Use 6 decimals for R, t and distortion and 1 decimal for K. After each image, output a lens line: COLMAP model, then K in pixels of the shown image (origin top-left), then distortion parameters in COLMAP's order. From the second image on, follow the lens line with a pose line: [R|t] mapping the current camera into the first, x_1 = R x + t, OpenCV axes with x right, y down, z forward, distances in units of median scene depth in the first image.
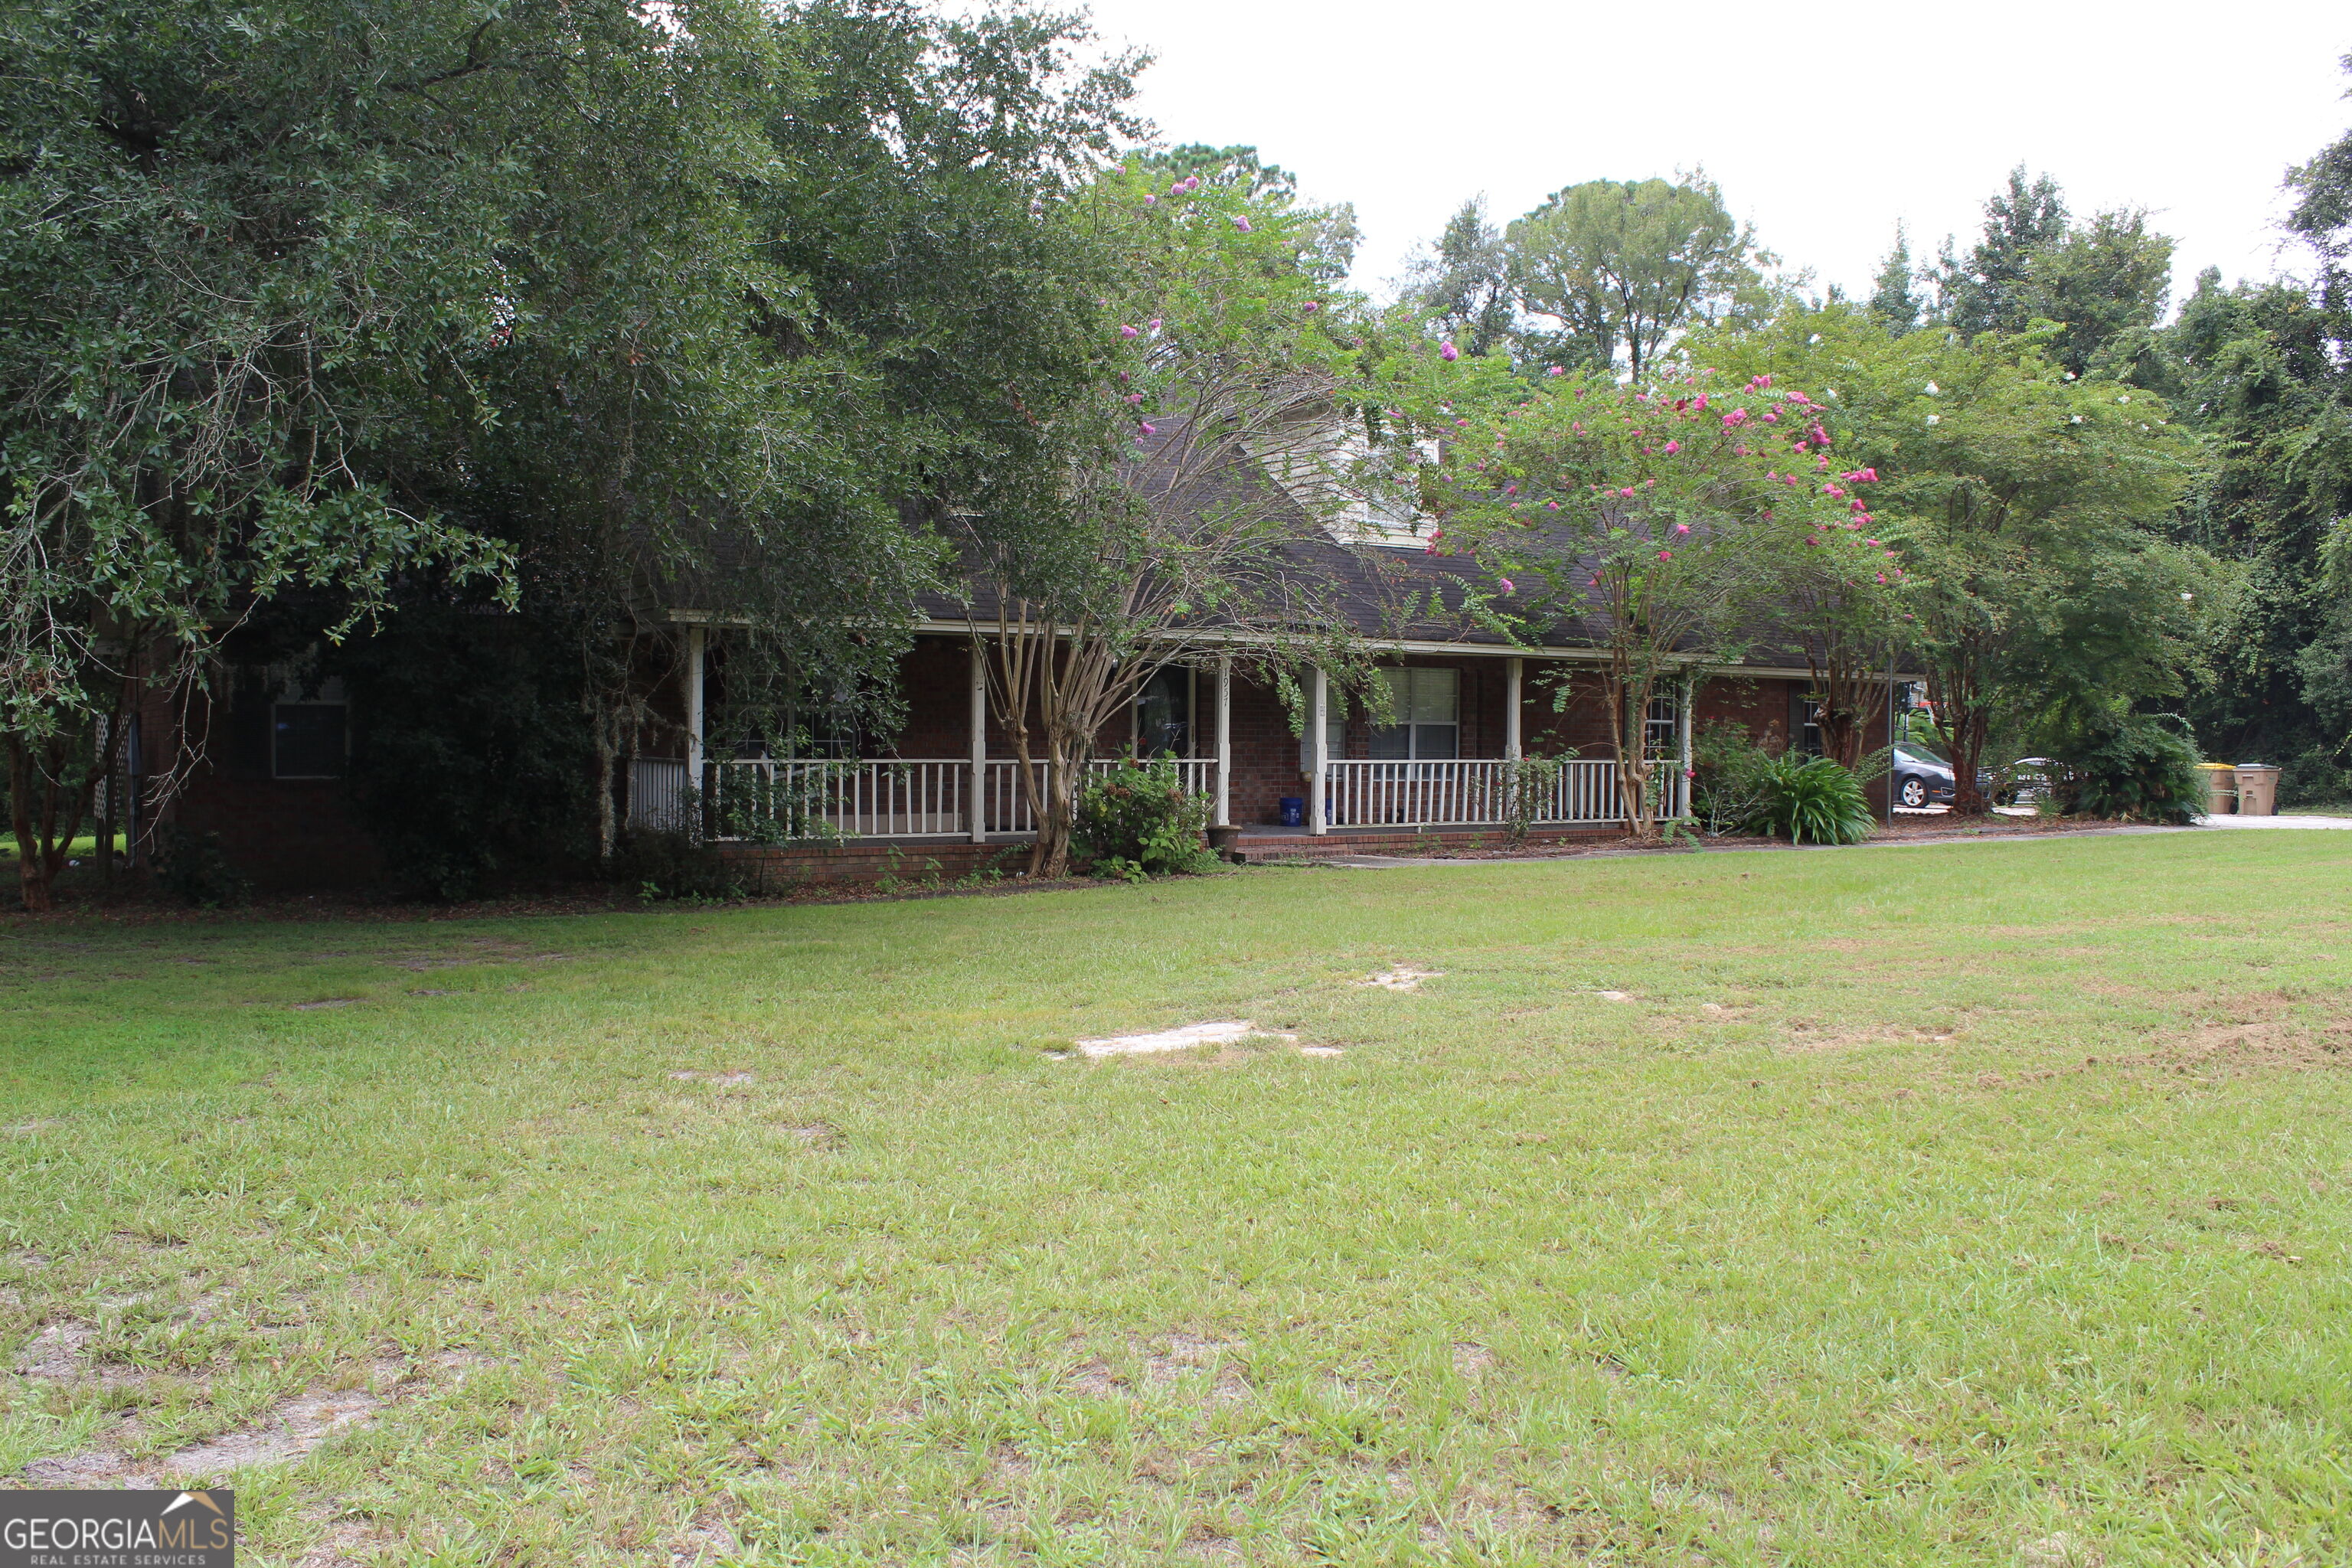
lens RADIAL K [[1993.7, 0, 1161.2], [0, 1993.7, 787.9], [0, 0, 1]] dist [-0.172601, 0.151596]
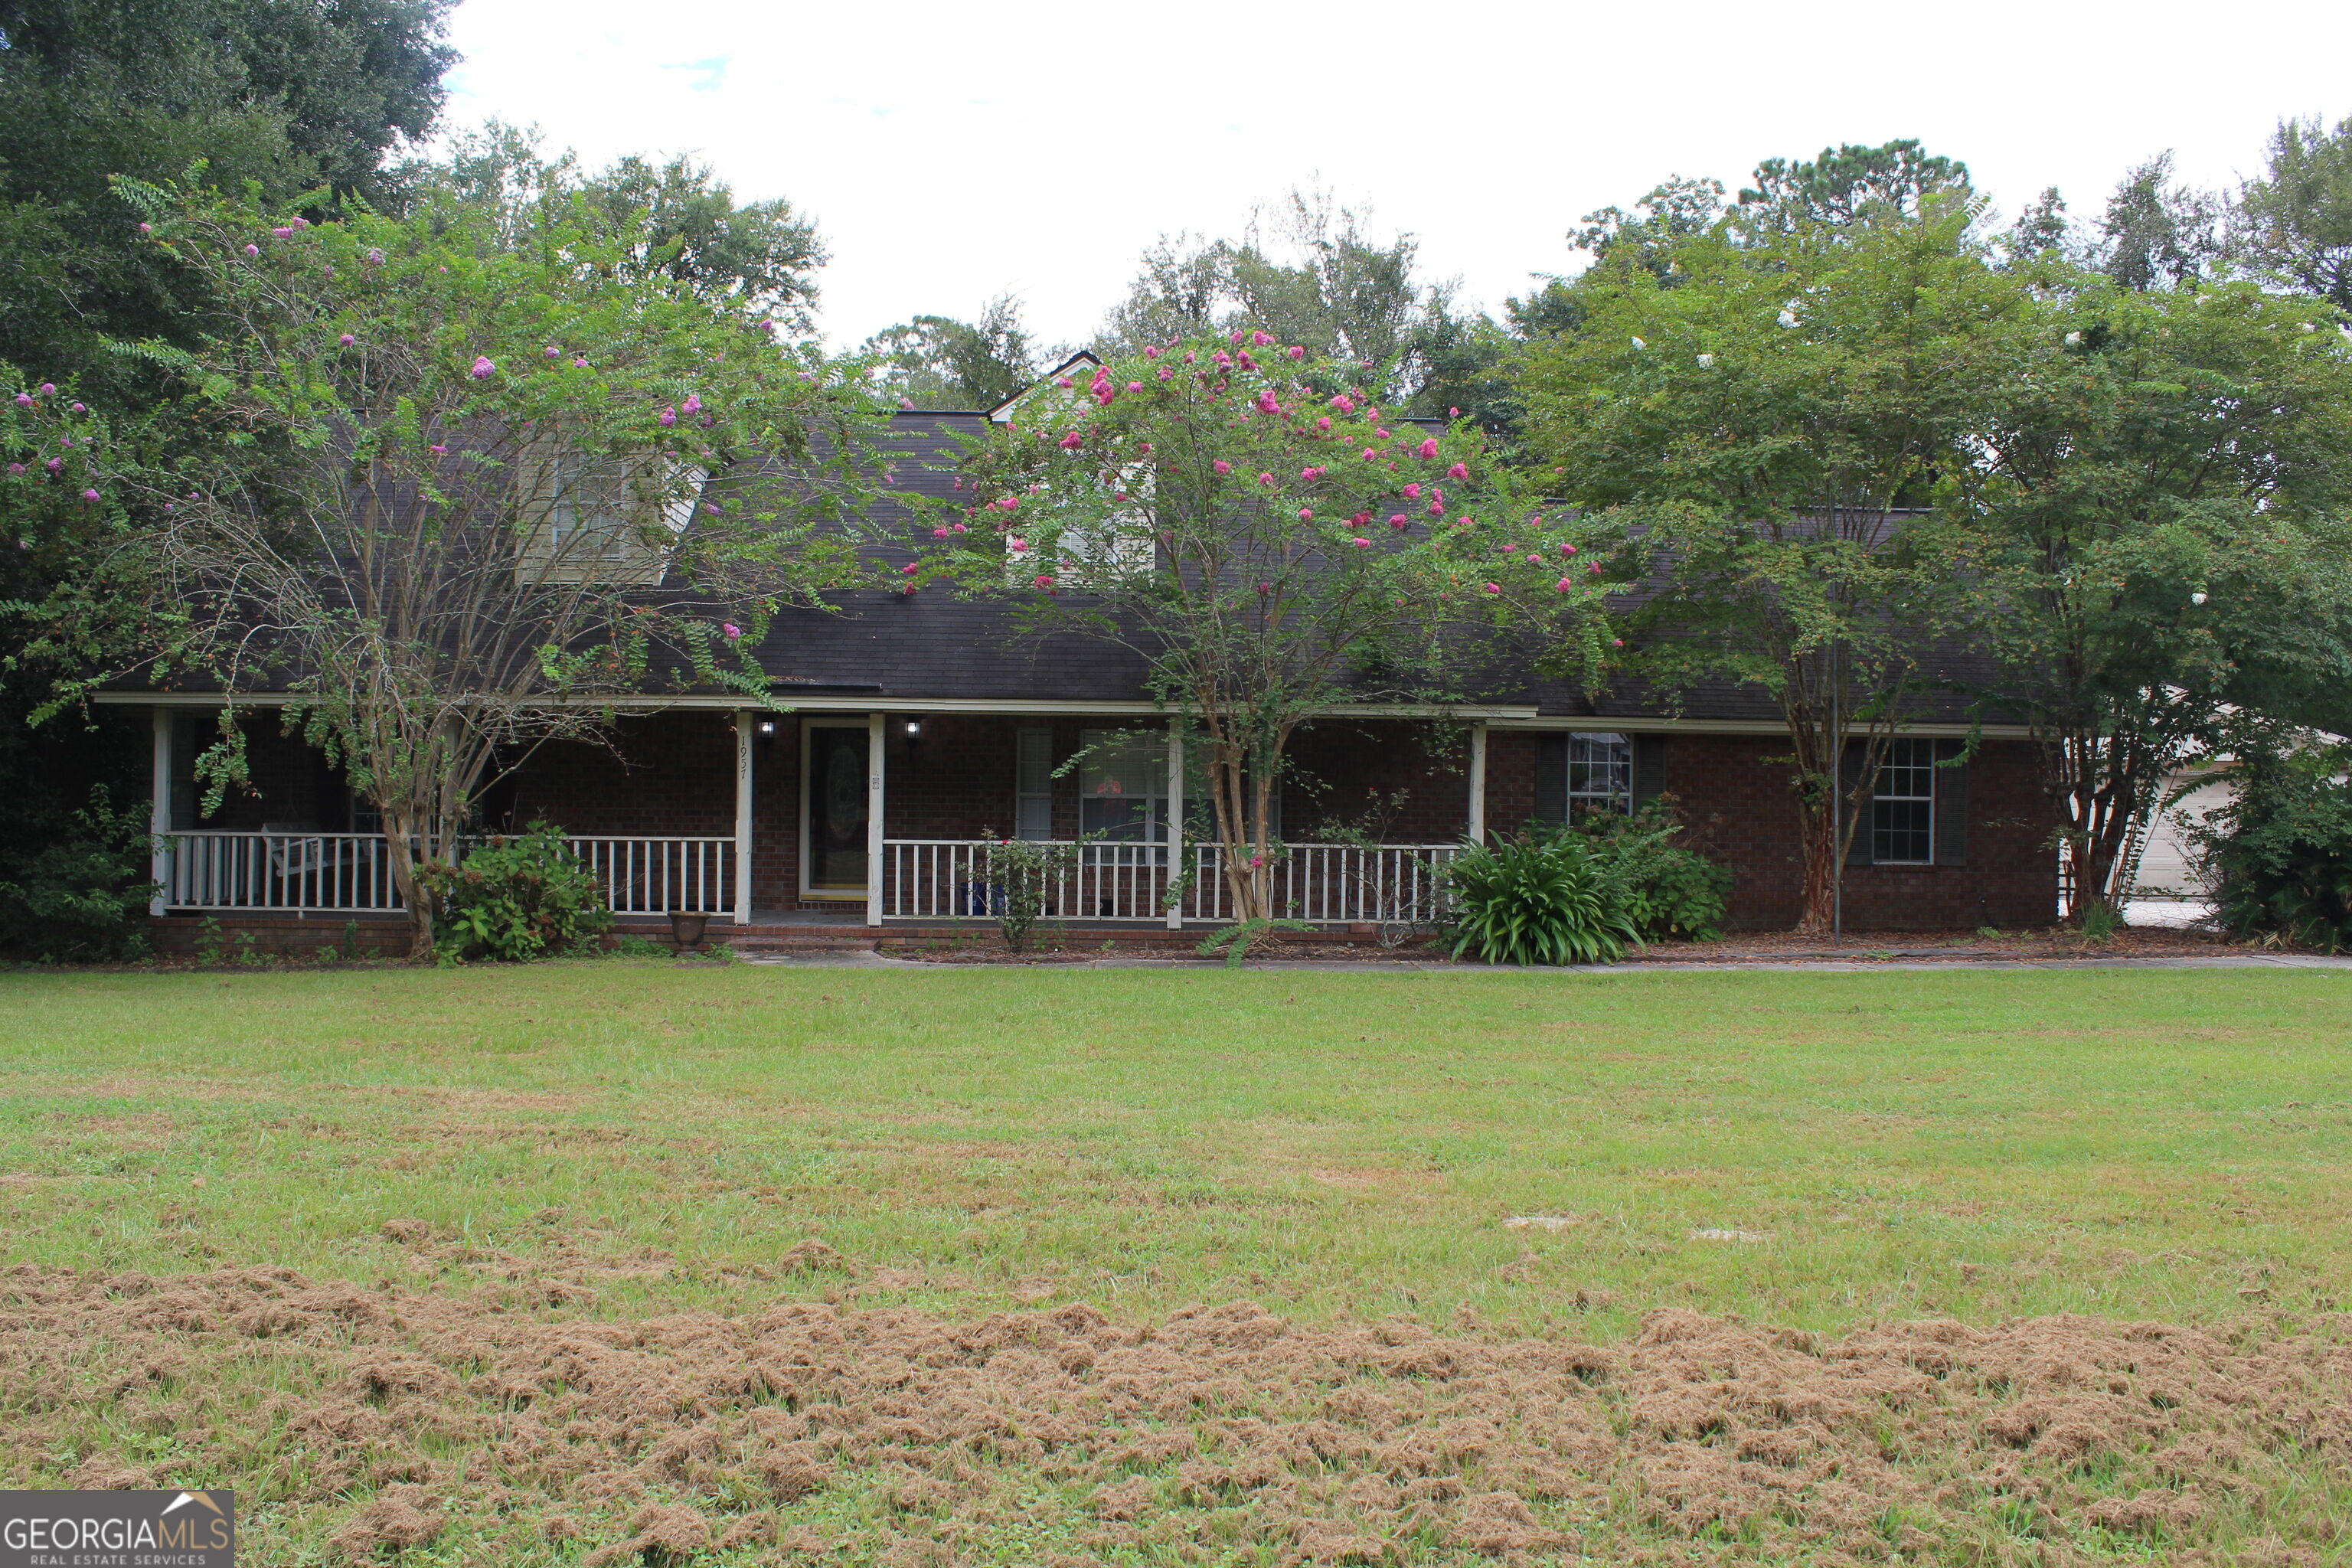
lens RADIAL K [[1993.7, 0, 1189.6], [0, 1993.7, 808.6], [0, 0, 1]] dist [-0.172601, 0.151596]
pose [[0.860740, -0.002028, -0.509040, 0.555824], [-0.015646, 0.999414, -0.030439, -0.003117], [0.508804, 0.034164, 0.860204, 0.317583]]
